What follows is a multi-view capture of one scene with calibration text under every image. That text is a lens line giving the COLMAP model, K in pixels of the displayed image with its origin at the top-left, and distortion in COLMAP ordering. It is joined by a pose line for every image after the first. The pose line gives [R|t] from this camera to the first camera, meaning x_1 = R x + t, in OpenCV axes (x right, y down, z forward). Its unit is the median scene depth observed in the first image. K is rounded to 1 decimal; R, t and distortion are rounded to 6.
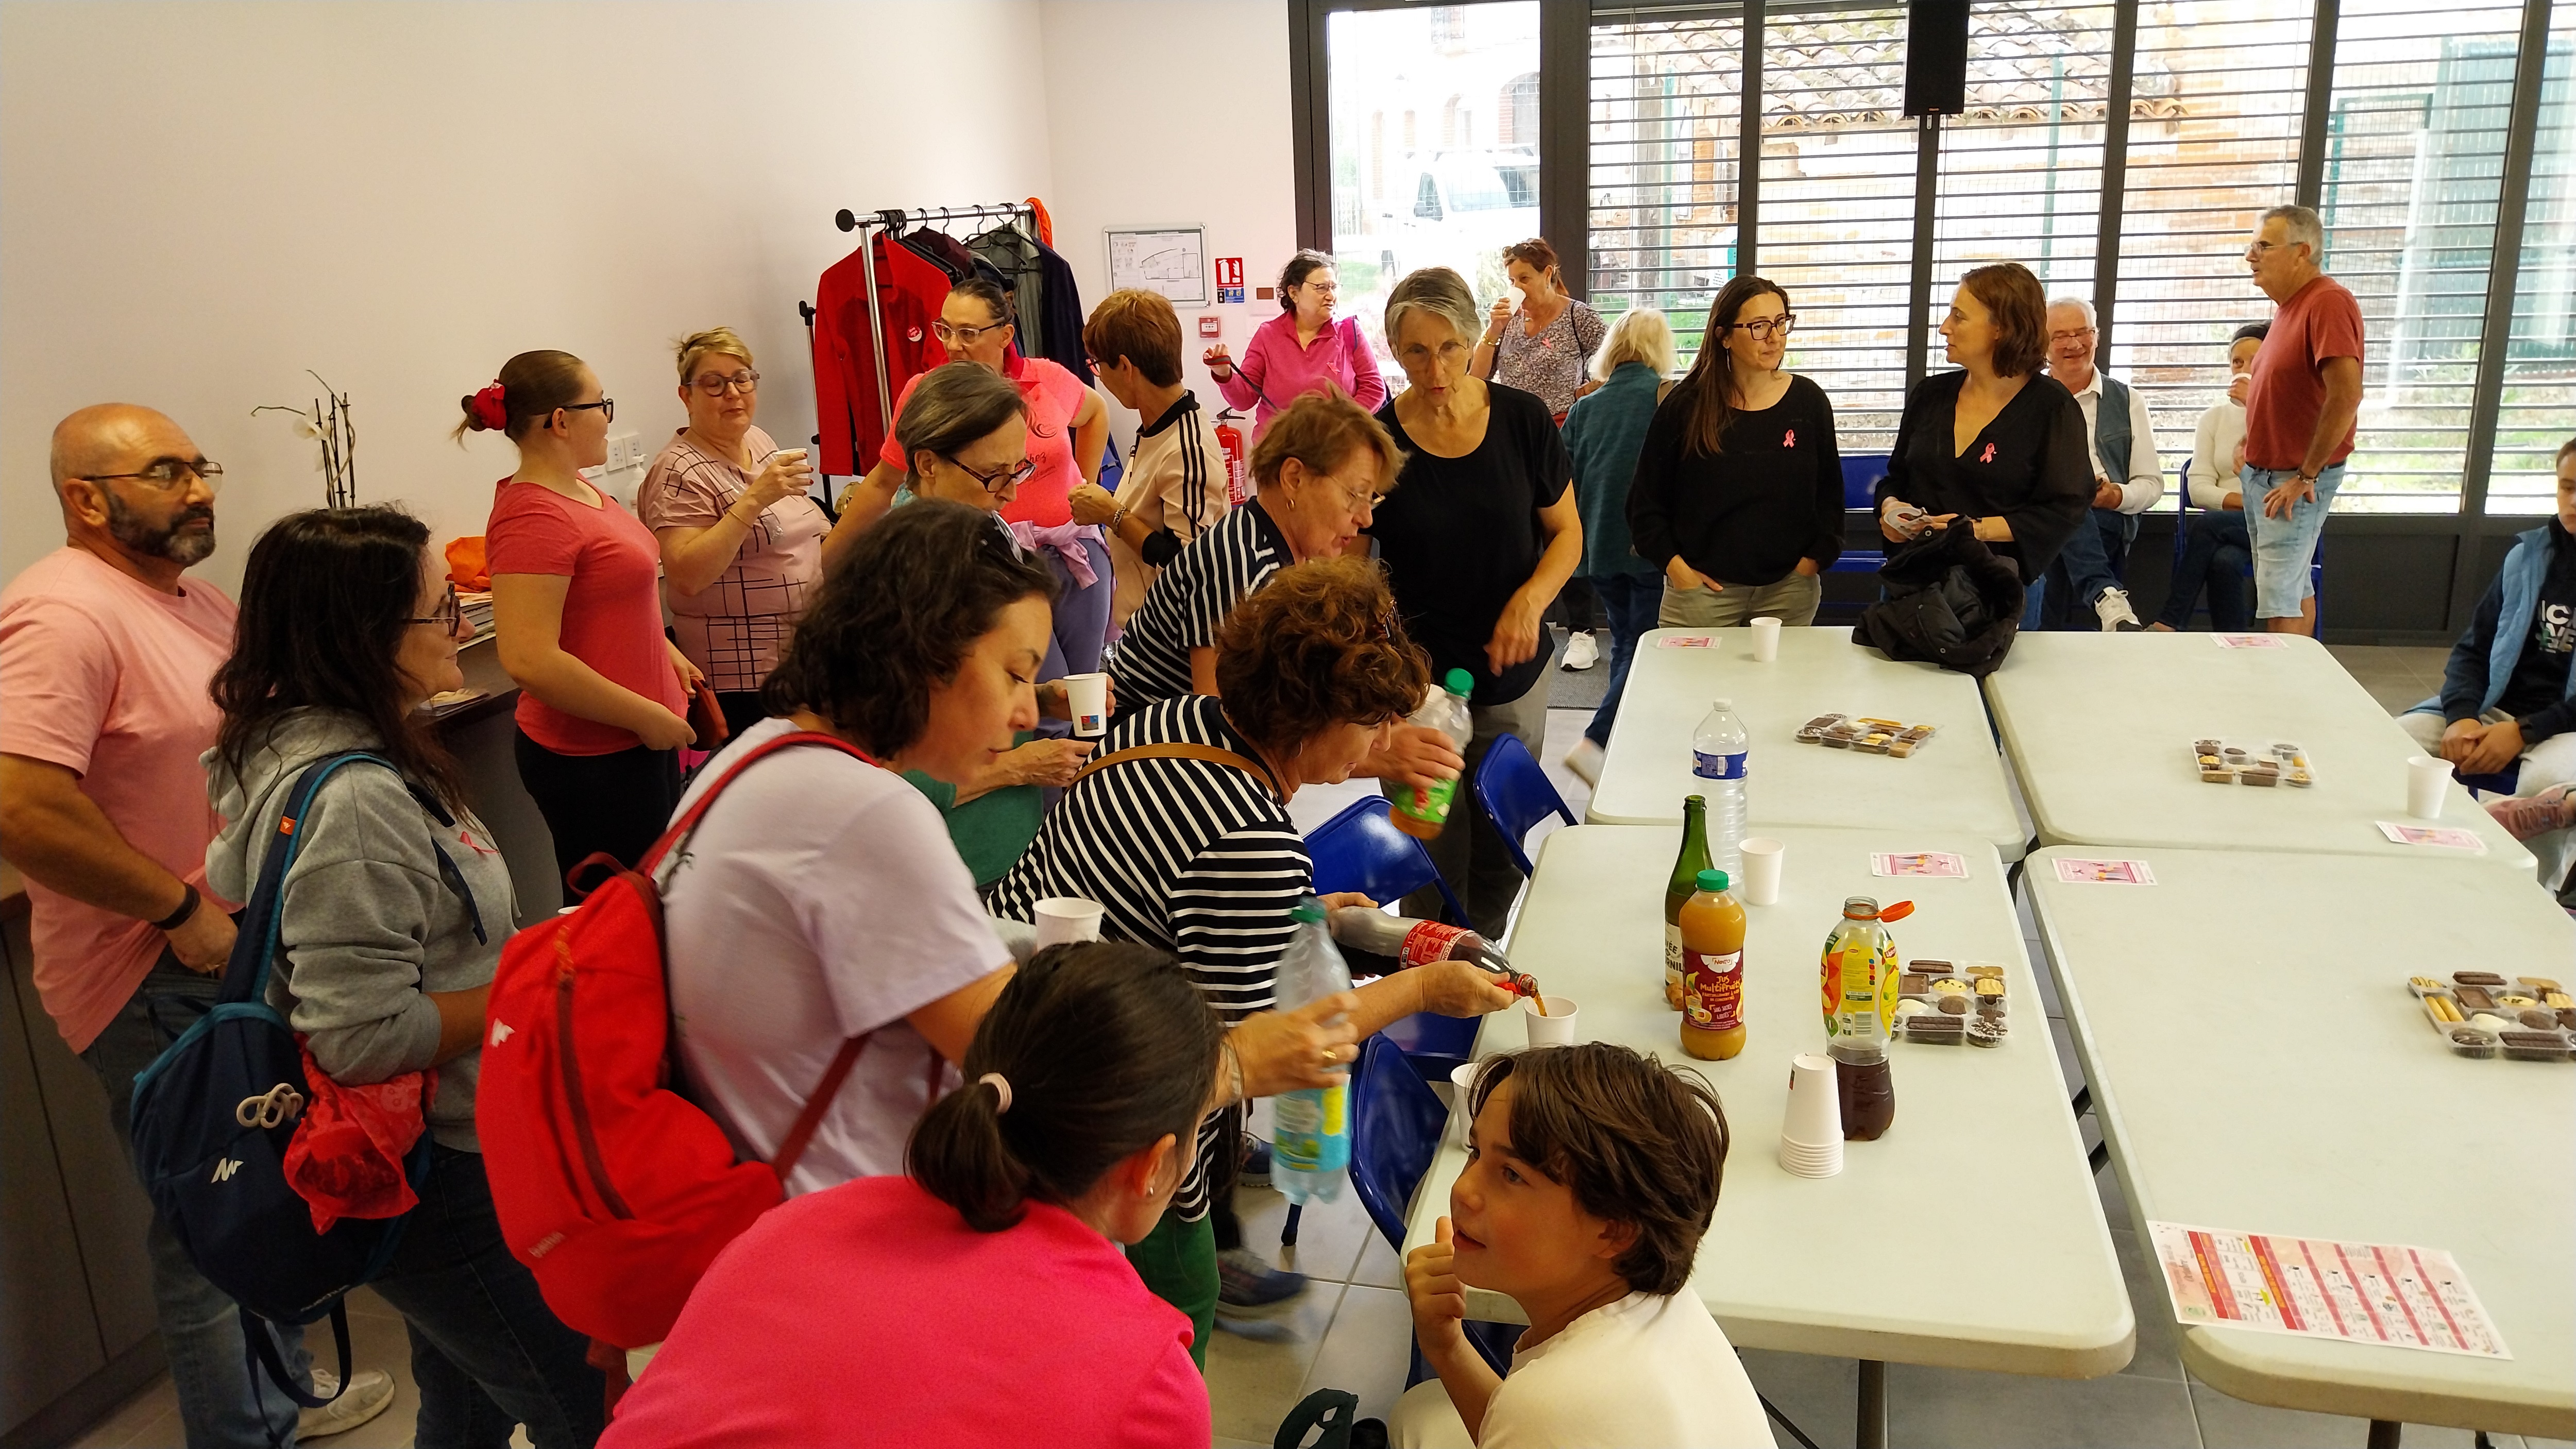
lens RADIAL K [[1995.8, 0, 1288.0], [0, 1995.8, 724.5], [0, 0, 1]] dist [0.006972, 0.006758]
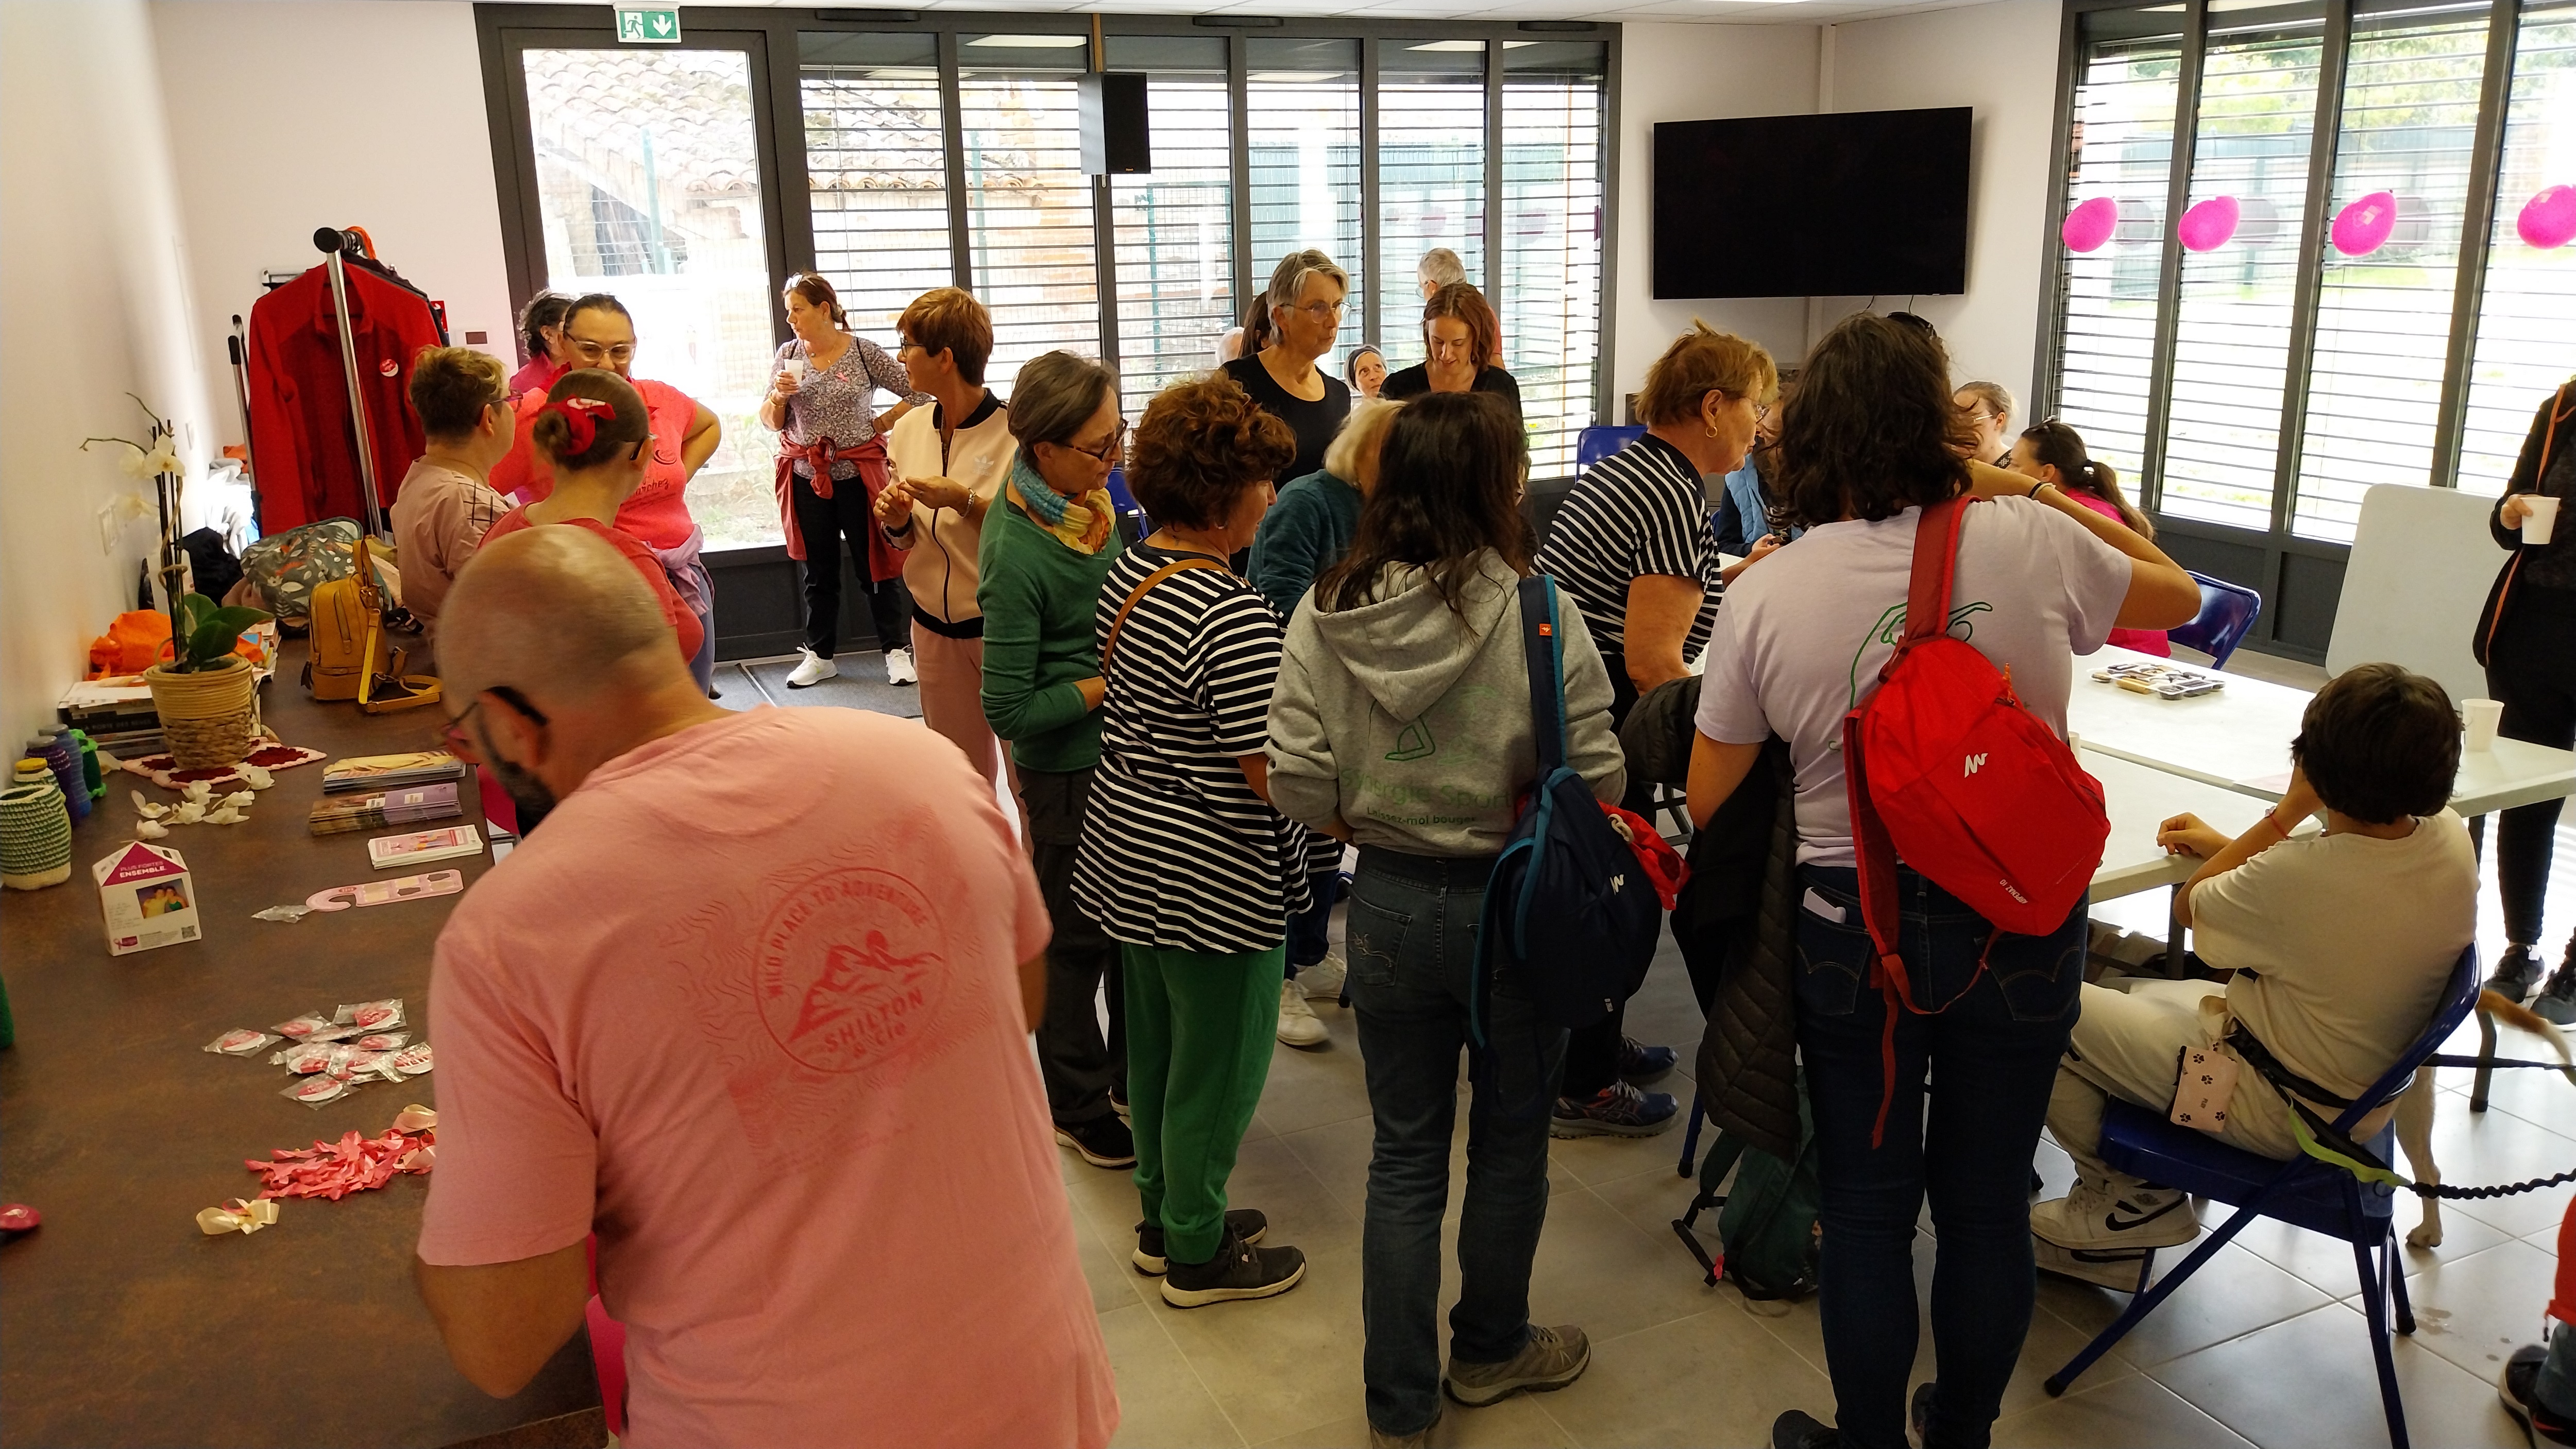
lens RADIAL K [[1919.6, 0, 1288.9], [0, 1919.6, 671.5], [0, 0, 1]] dist [0.122628, -0.190912]
pose [[0.780529, -0.129116, 0.611640, -0.415890], [0.169360, 0.985521, -0.008083, 0.010504], [-0.601740, 0.109896, 0.791095, 0.091638]]
